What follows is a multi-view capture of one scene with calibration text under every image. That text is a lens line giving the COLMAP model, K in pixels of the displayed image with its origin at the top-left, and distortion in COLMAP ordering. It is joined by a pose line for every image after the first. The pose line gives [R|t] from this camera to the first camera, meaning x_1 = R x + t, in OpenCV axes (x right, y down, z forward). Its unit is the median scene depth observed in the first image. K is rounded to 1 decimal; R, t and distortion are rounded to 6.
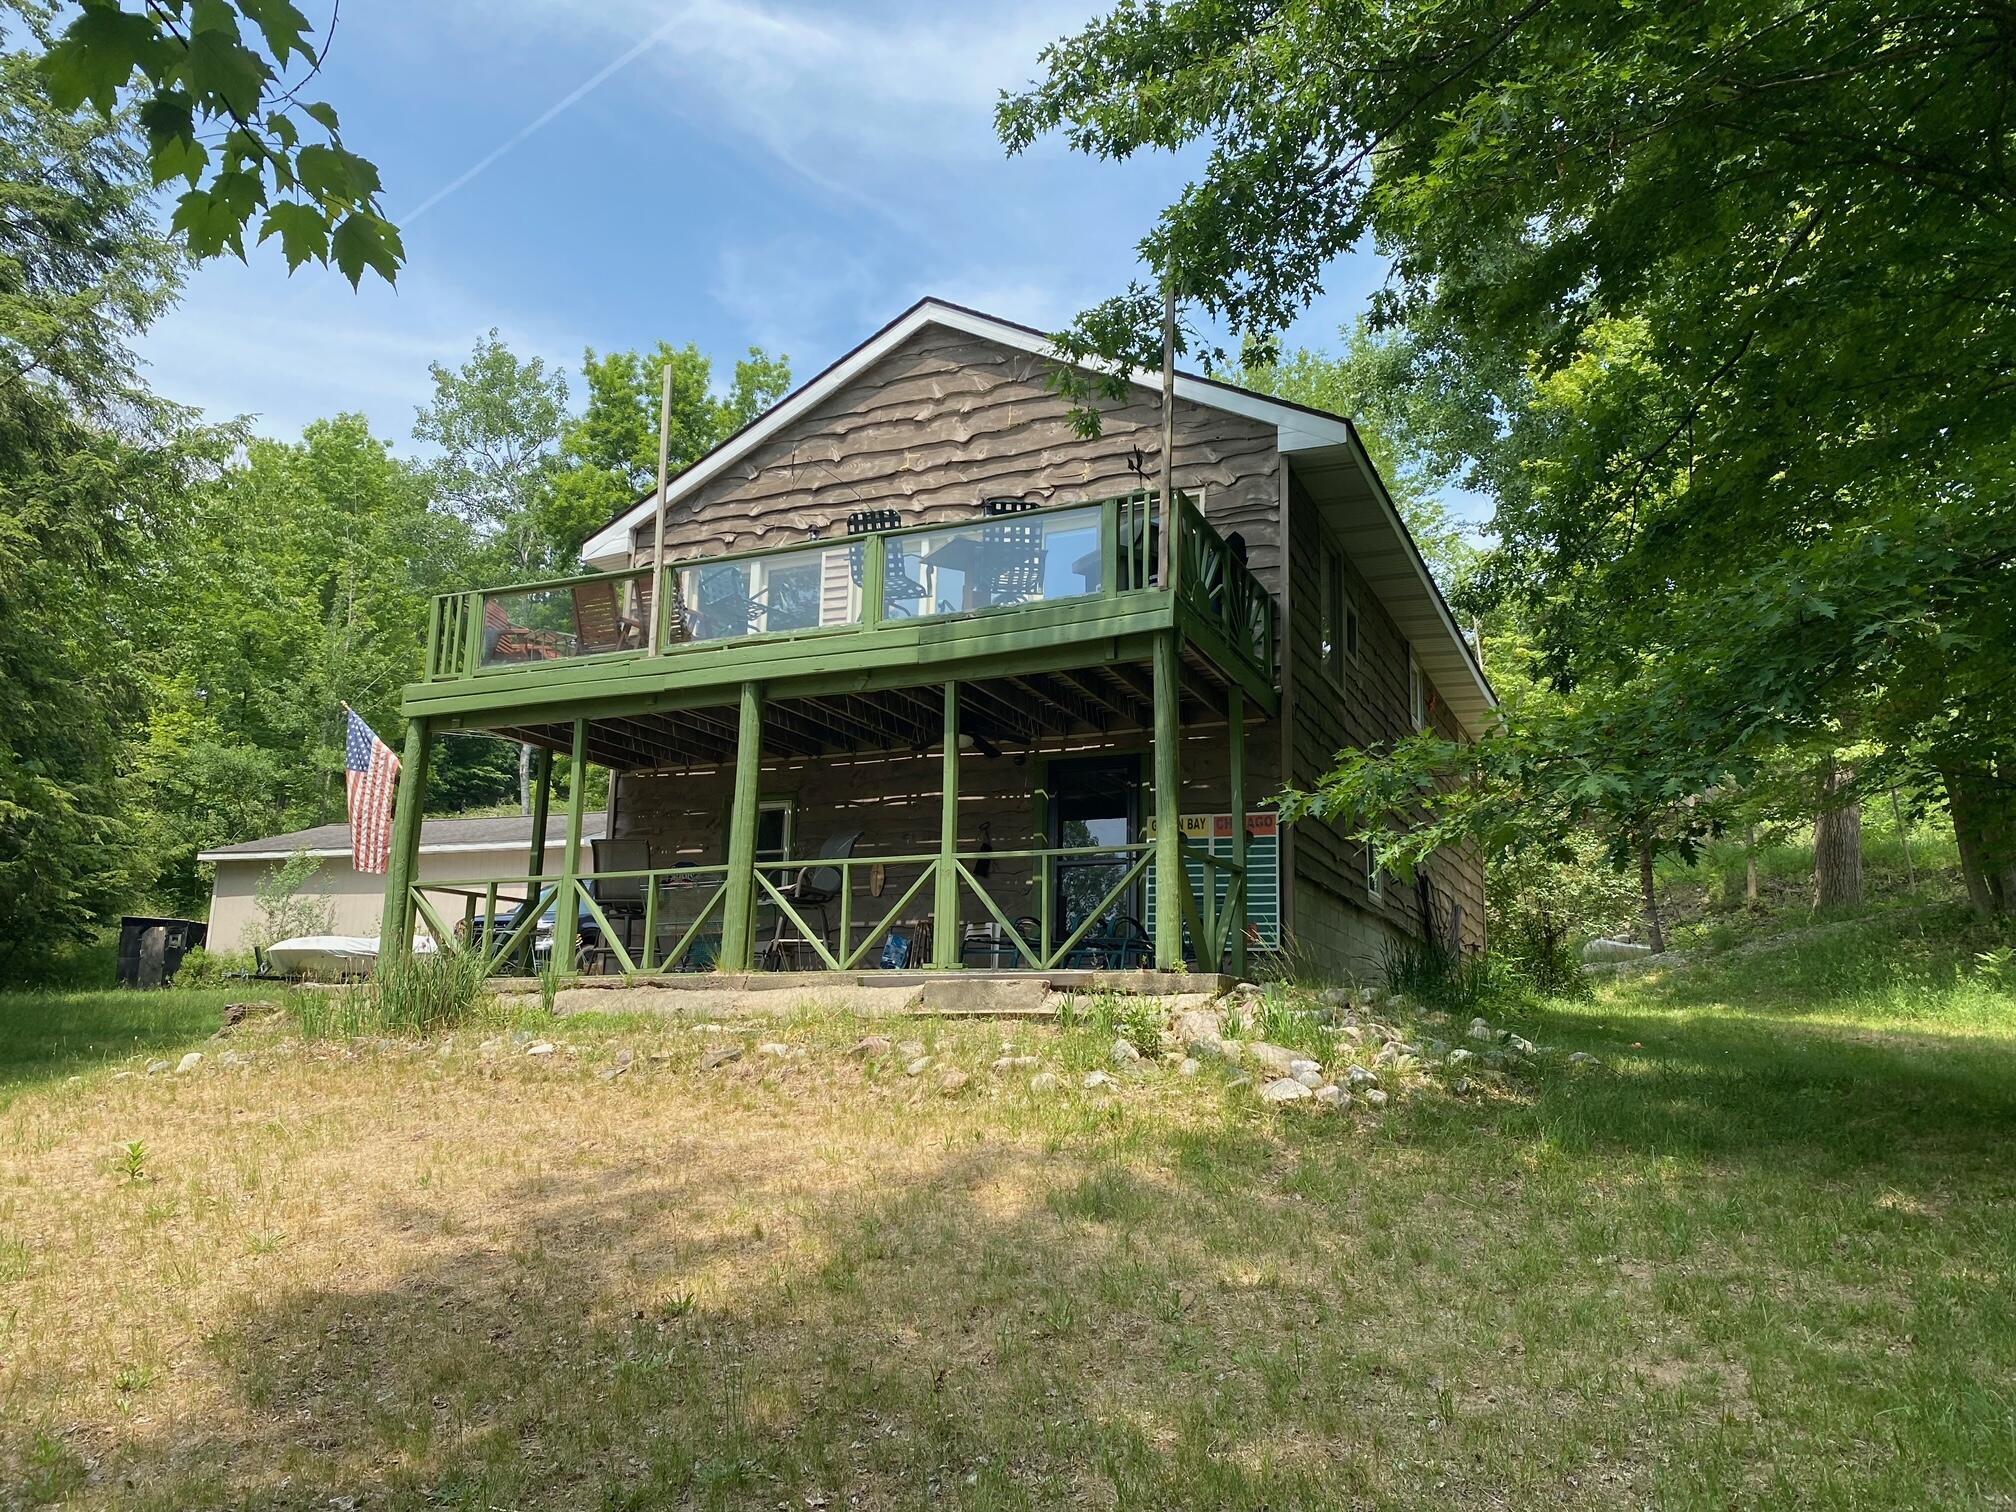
lens RADIAL K [[1531.8, 0, 1021.6], [0, 1531.8, 763.1], [0, 0, 1]] dist [0.048257, -0.071173]
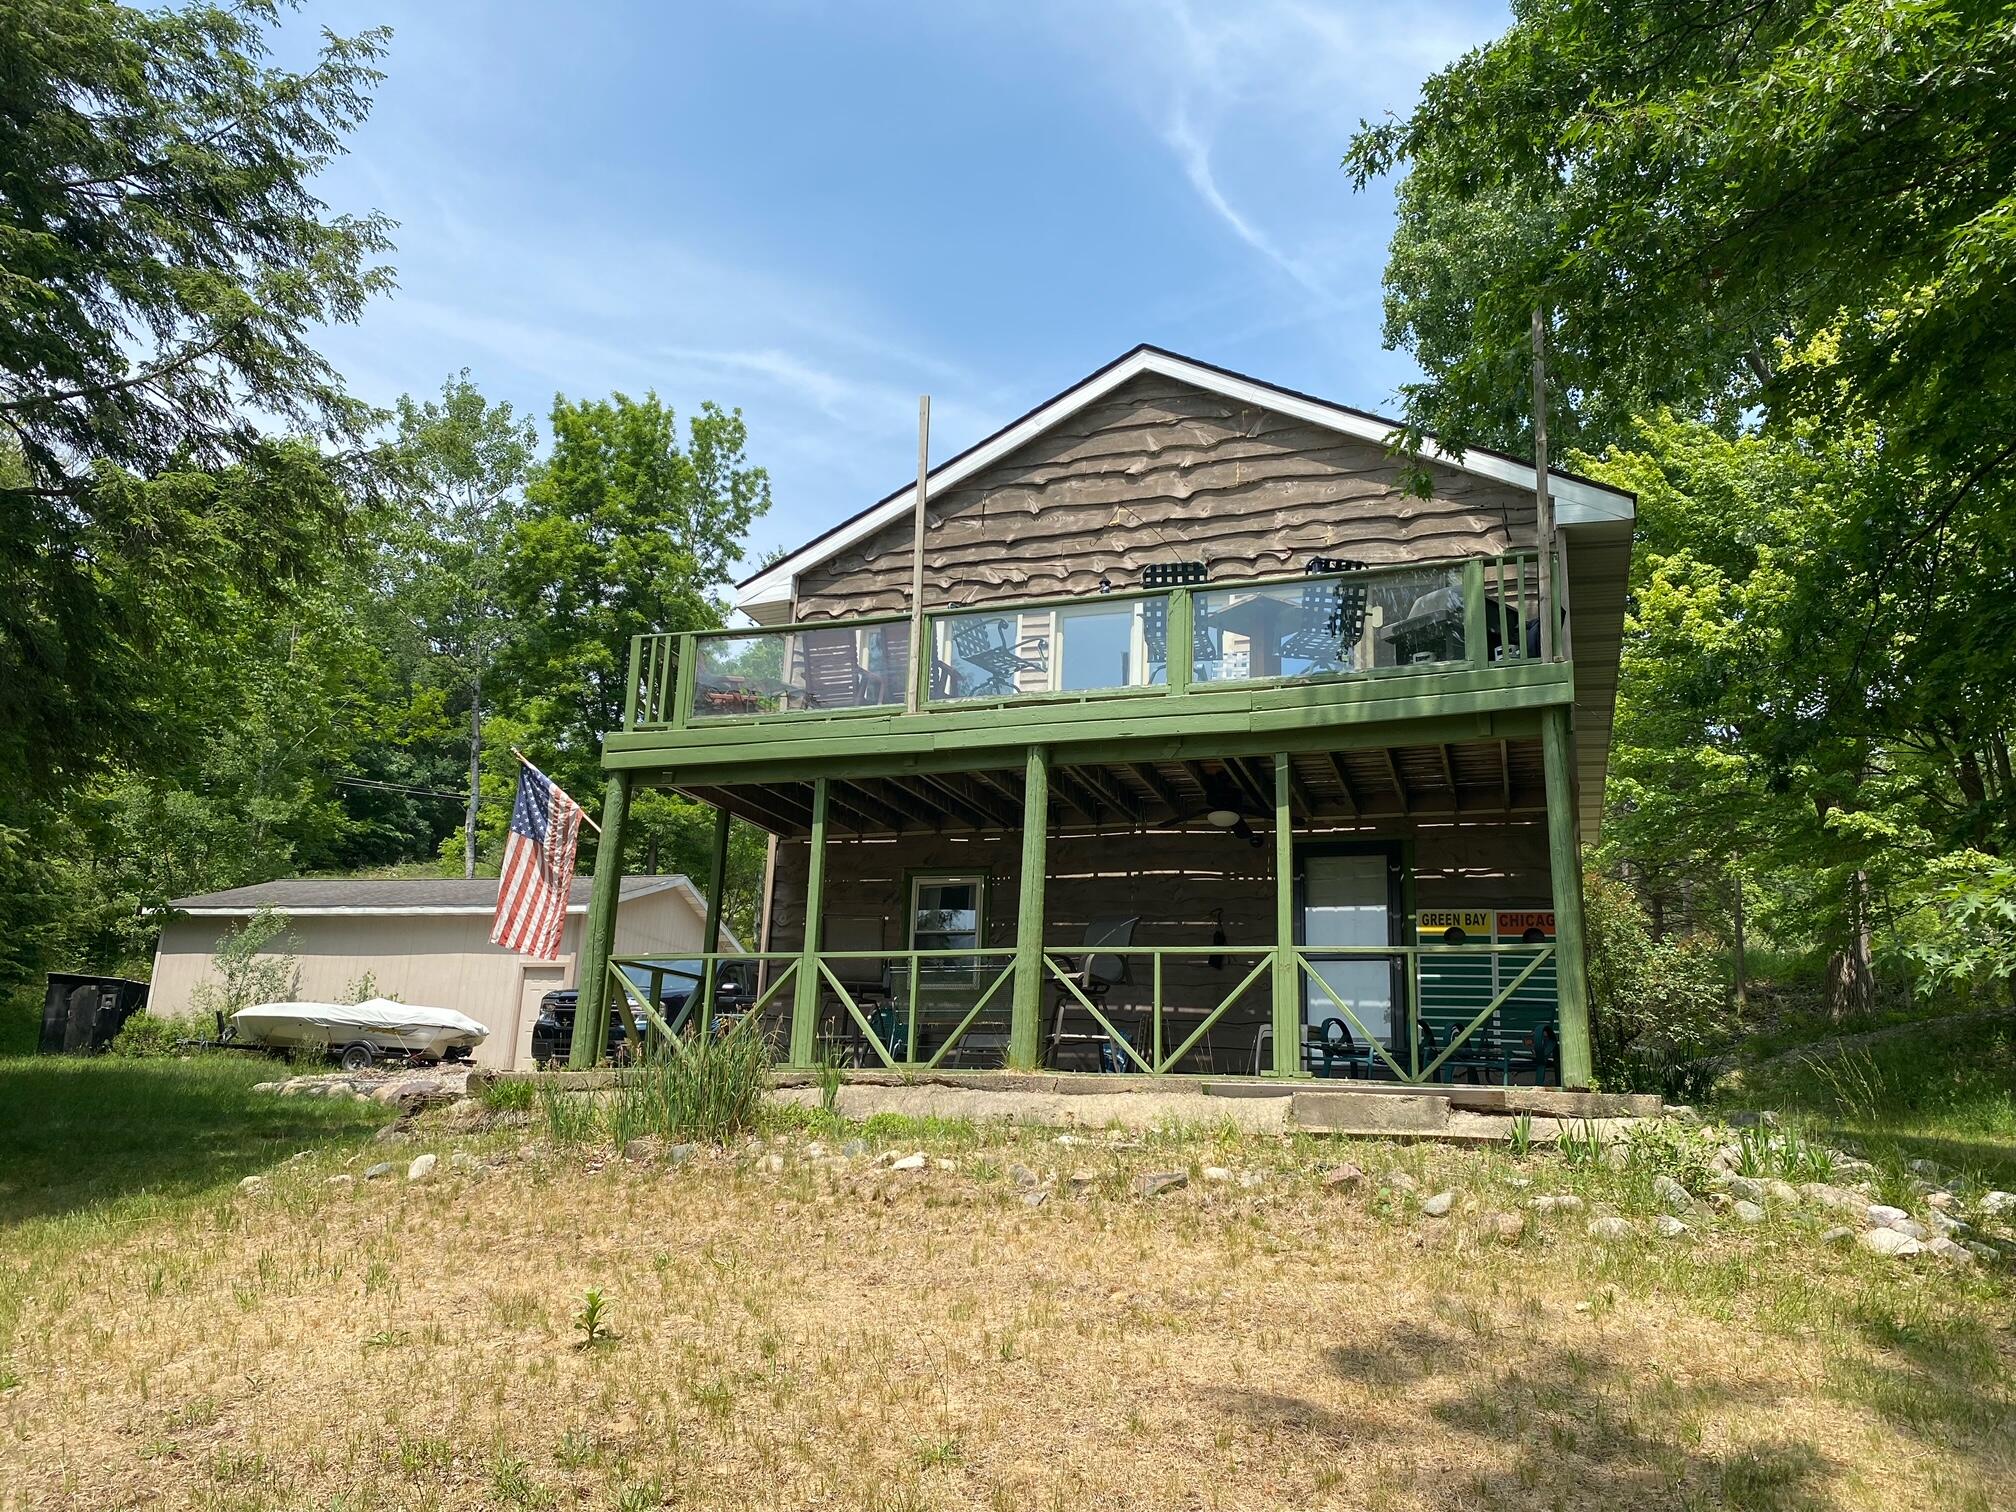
lens RADIAL K [[1531.8, 0, 1005.0], [0, 1531.8, 766.4], [0, 0, 1]] dist [0.048257, -0.071173]
pose [[0.996403, 0.040658, 0.074351, -0.230764], [-0.036990, 0.998061, -0.050060, 0.004410], [-0.076243, 0.047130, 0.995975, 0.096015]]
